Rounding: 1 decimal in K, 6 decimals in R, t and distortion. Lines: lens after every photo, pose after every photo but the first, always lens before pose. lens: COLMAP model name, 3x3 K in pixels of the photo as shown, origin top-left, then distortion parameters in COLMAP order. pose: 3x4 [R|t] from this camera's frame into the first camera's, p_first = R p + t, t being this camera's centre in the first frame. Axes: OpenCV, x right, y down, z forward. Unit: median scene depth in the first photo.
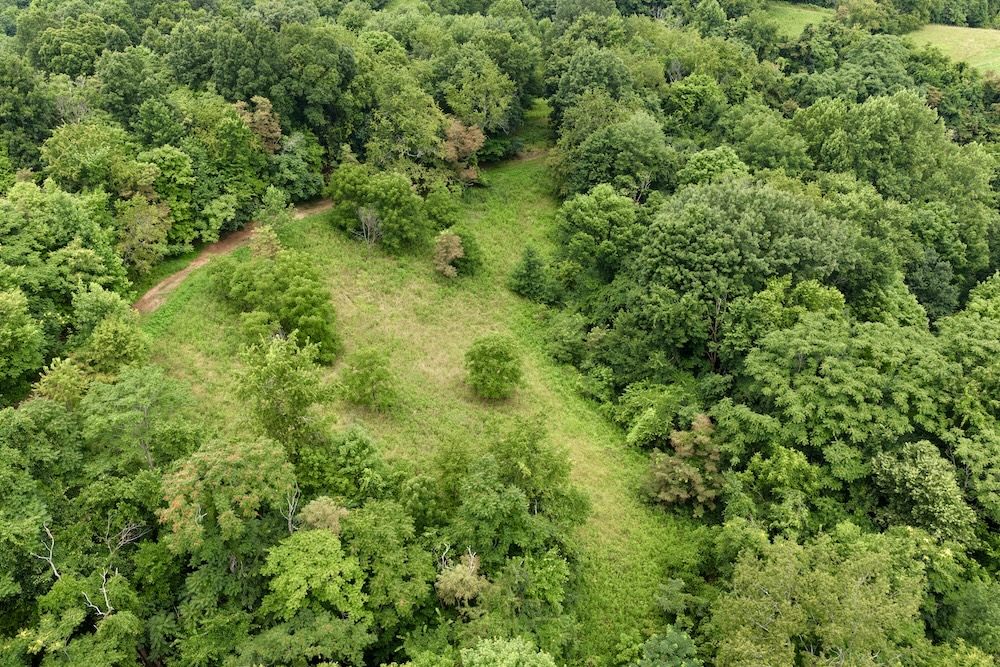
lens RADIAL K [[835.4, 0, 500.0], [0, 835.4, 333.5], [0, 0, 1]] dist [-0.022386, 0.043788]
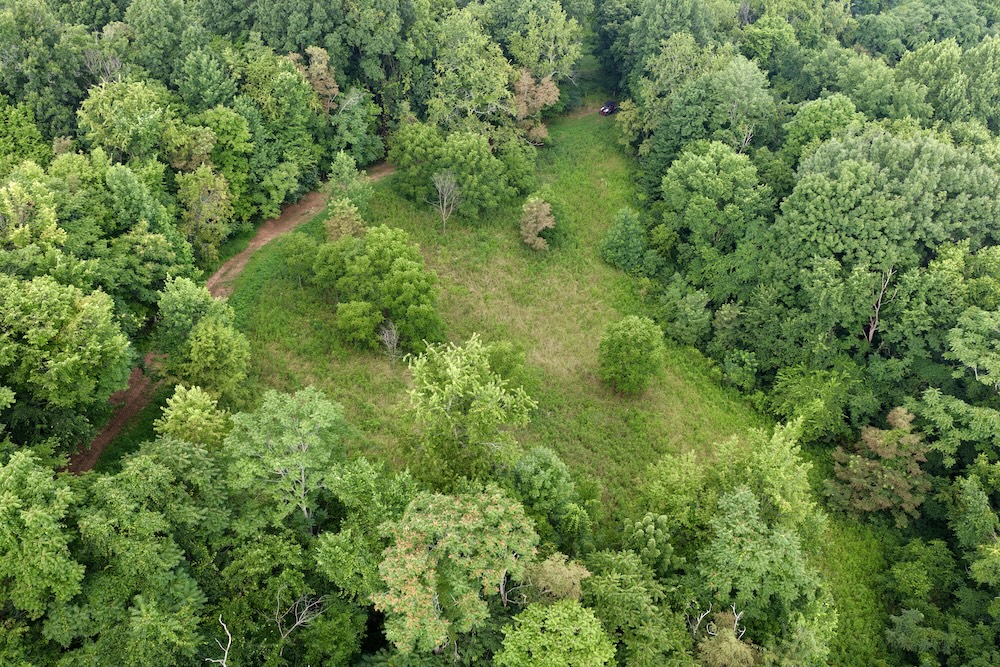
lens RADIAL K [[835.4, 0, 500.0], [0, 835.4, 333.5], [0, 0, 1]] dist [-0.022386, 0.043788]
pose [[0.998615, -0.032410, 0.041441, -0.150935], [0.030391, 0.998363, 0.048444, -0.025473], [-0.042943, -0.047117, 0.997966, 0.123032]]
